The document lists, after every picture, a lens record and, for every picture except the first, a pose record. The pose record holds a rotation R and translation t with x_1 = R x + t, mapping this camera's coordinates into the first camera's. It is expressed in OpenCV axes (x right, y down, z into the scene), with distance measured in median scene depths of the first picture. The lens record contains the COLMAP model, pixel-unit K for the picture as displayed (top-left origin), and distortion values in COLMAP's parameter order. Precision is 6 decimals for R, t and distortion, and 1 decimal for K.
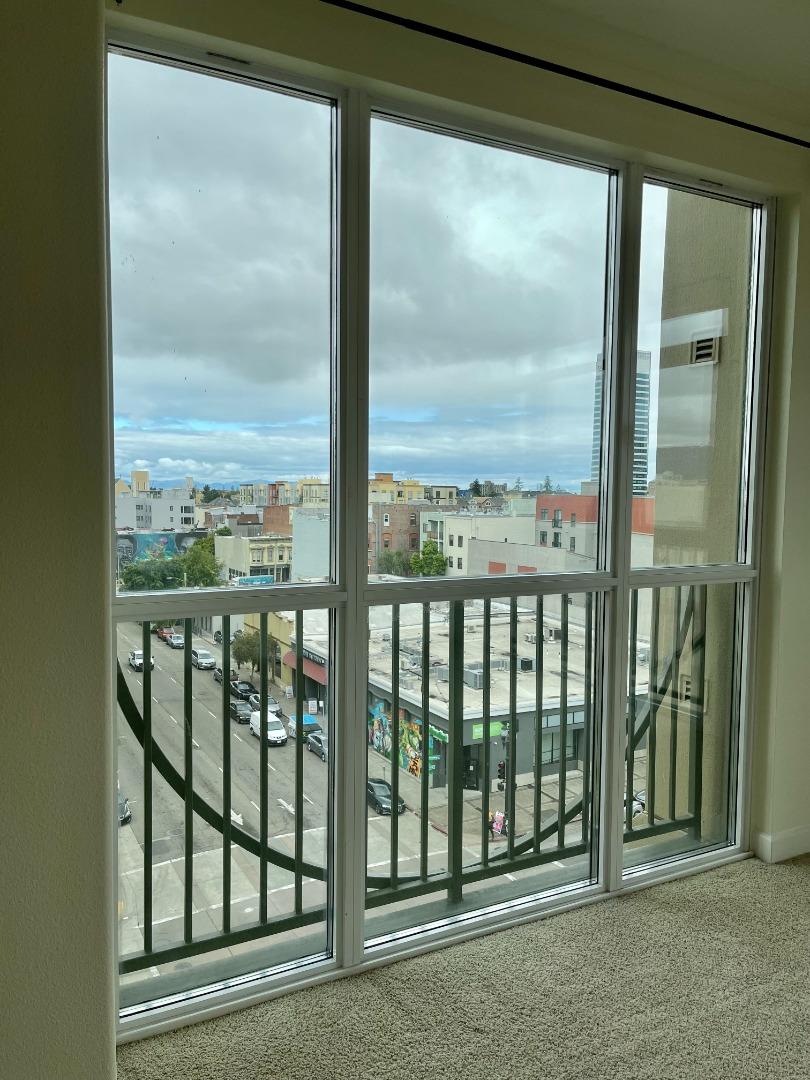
lens RADIAL K [[816.6, 0, 405.0], [0, 816.6, 540.0], [0, 0, 1]] dist [0.095357, -0.120671]
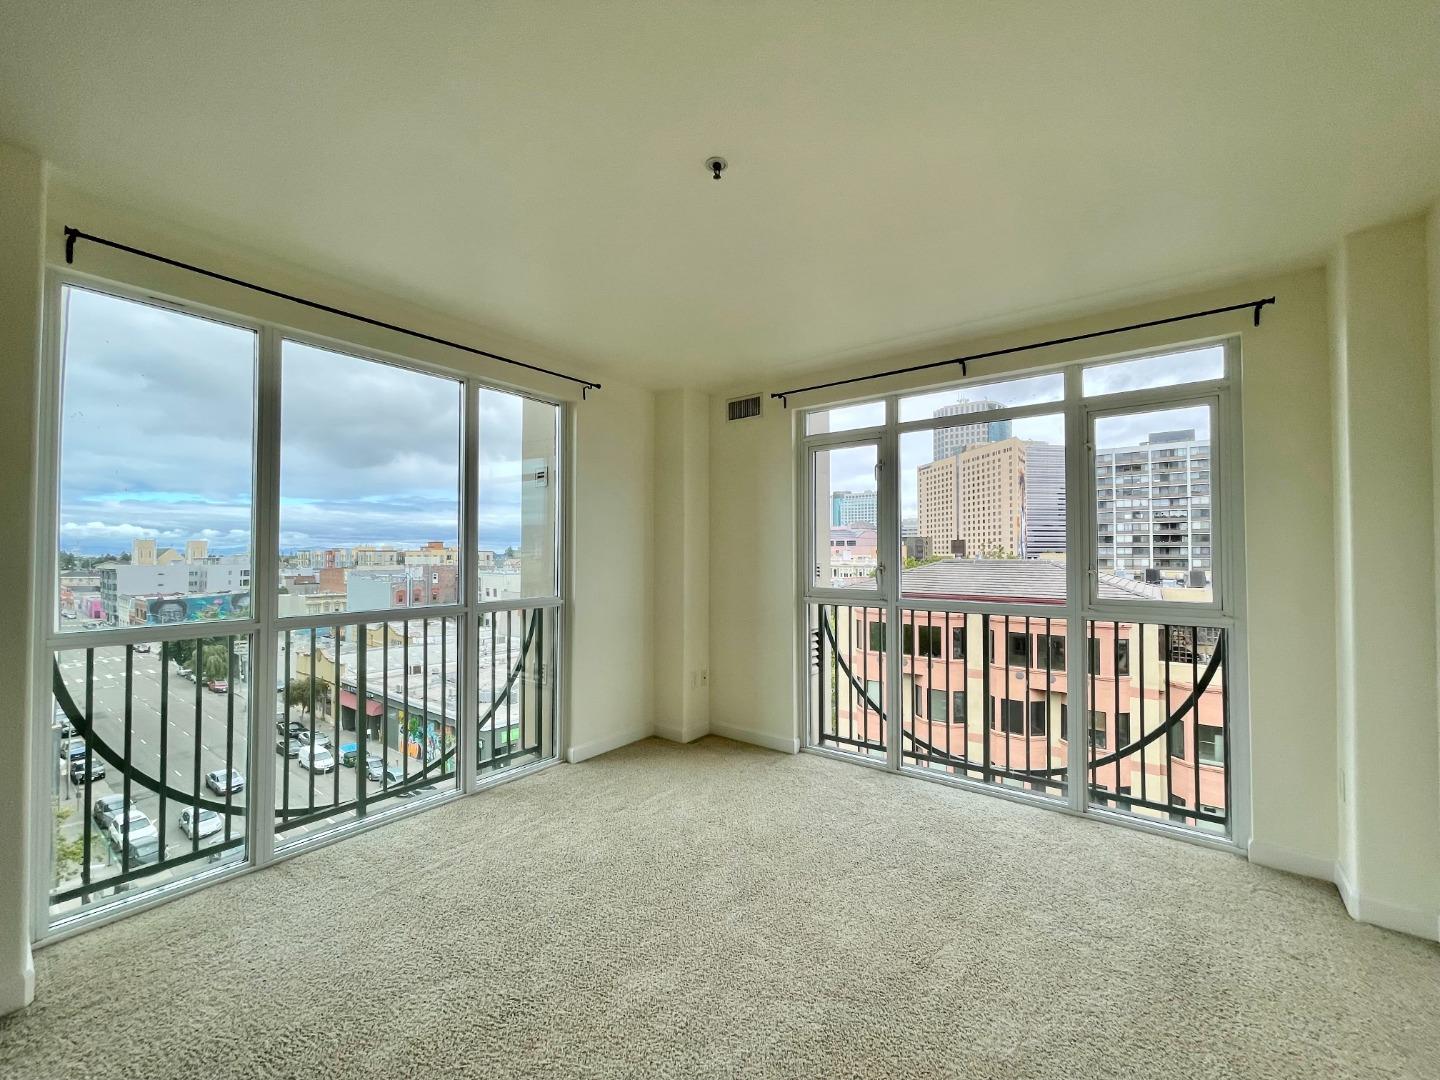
lens RADIAL K [[576.7, 0, 714.2], [0, 576.7, 538.3], [0, 0, 1]] dist [-0.008298, 0.000443]
pose [[0.906556, 0.000037, 0.422085, 0.199982], [0.036587, 0.996229, -0.078670, 0.014563], [-0.420496, 0.086761, 0.903136, -0.305749]]
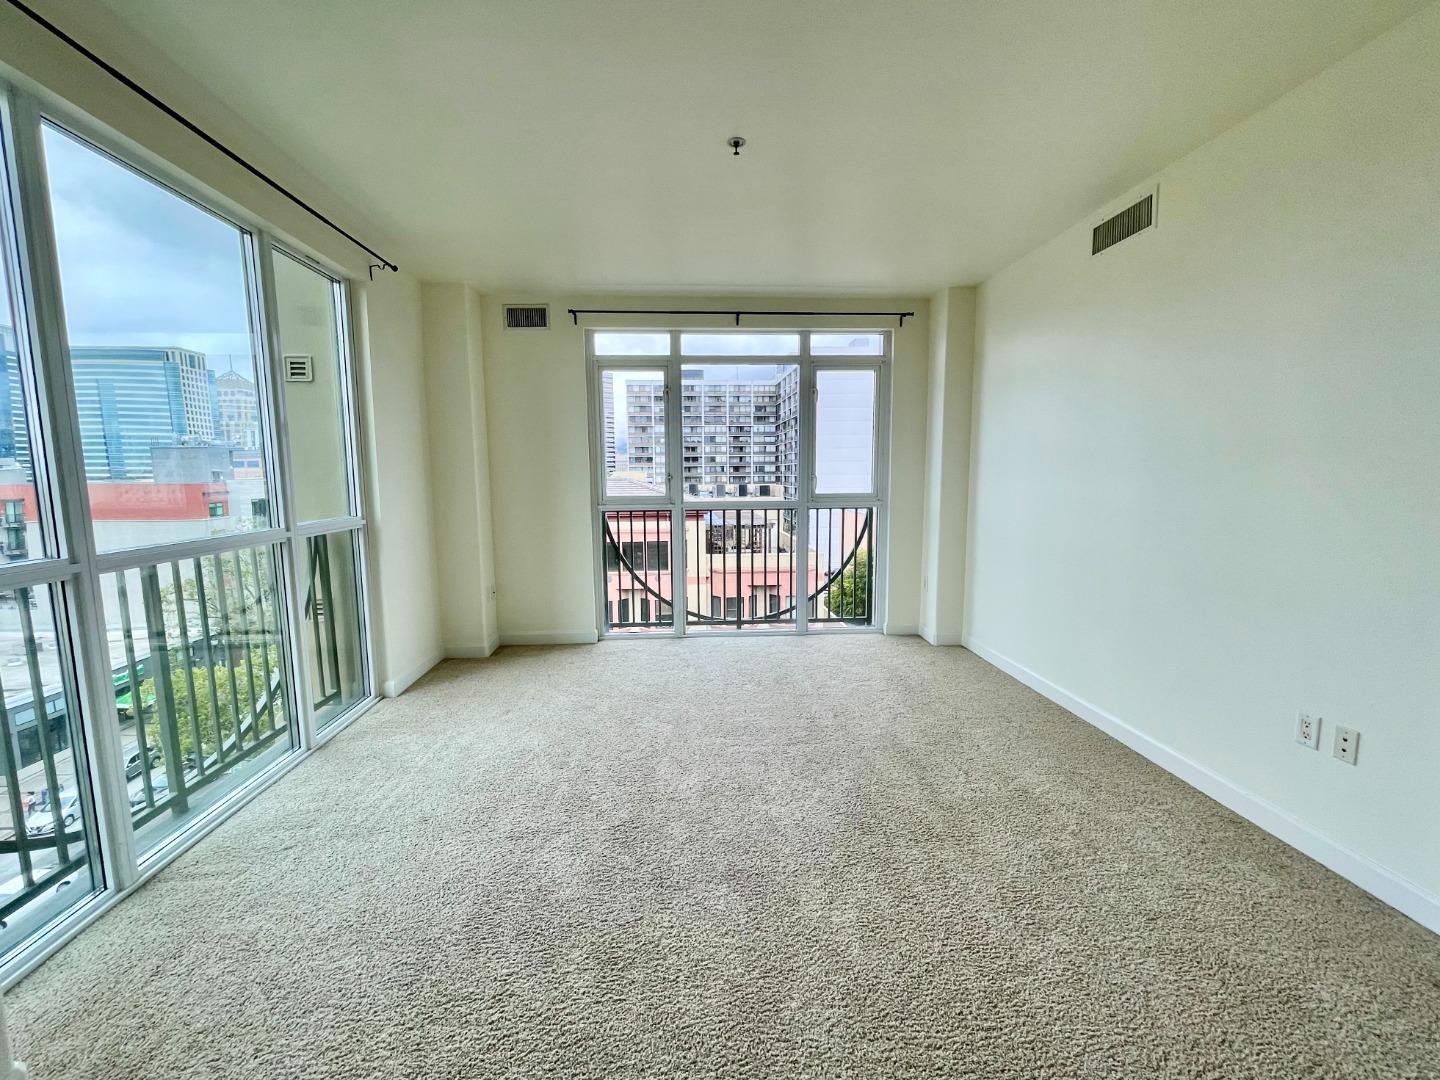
lens RADIAL K [[582.1, 0, 720.0], [0, 582.1, 540.0], [0, 0, 1]] dist [-0.013958, 0.000195]
pose [[0.411341, -0.122429, 0.903222, -0.306066], [0.072885, 0.992183, 0.101294, 0.013219], [-0.908563, 0.024165, 0.417049, -0.069613]]
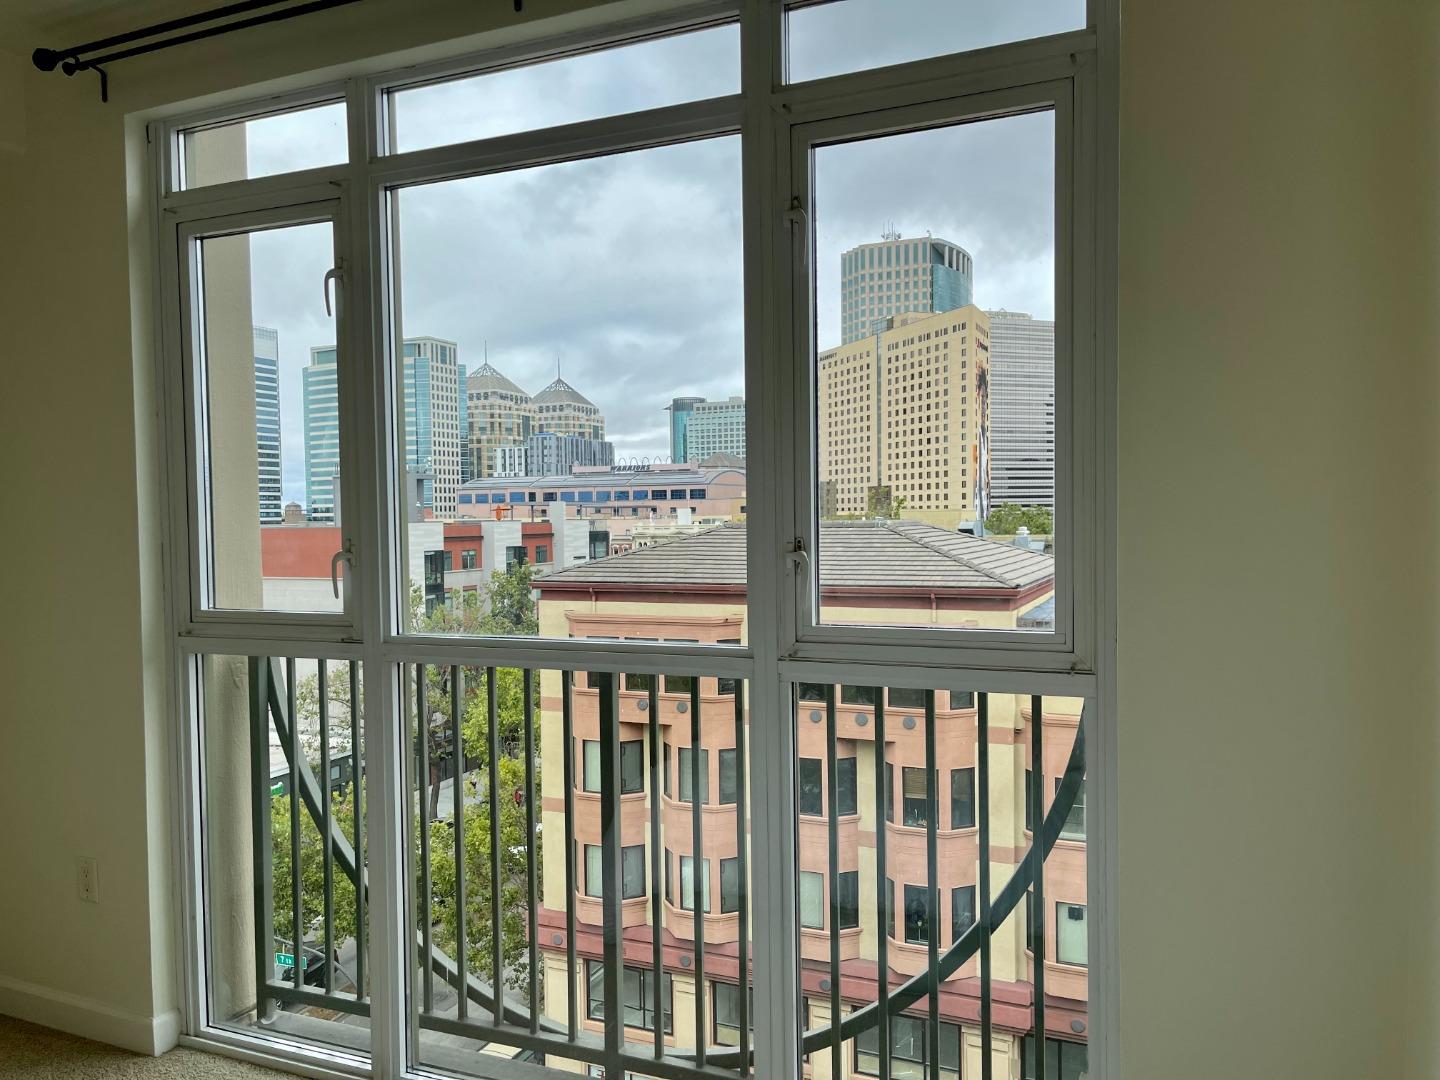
lens RADIAL K [[1053.6, 0, 720.0], [0, 1053.6, 540.0], [0, 0, 1]] dist [0.093329, 0.001969]
pose [[0.783684, -0.037564, 0.620023, 0.776161], [0.060590, 0.998033, -0.016118, 0.015213], [-0.618197, 0.050199, 0.784418, -0.188548]]
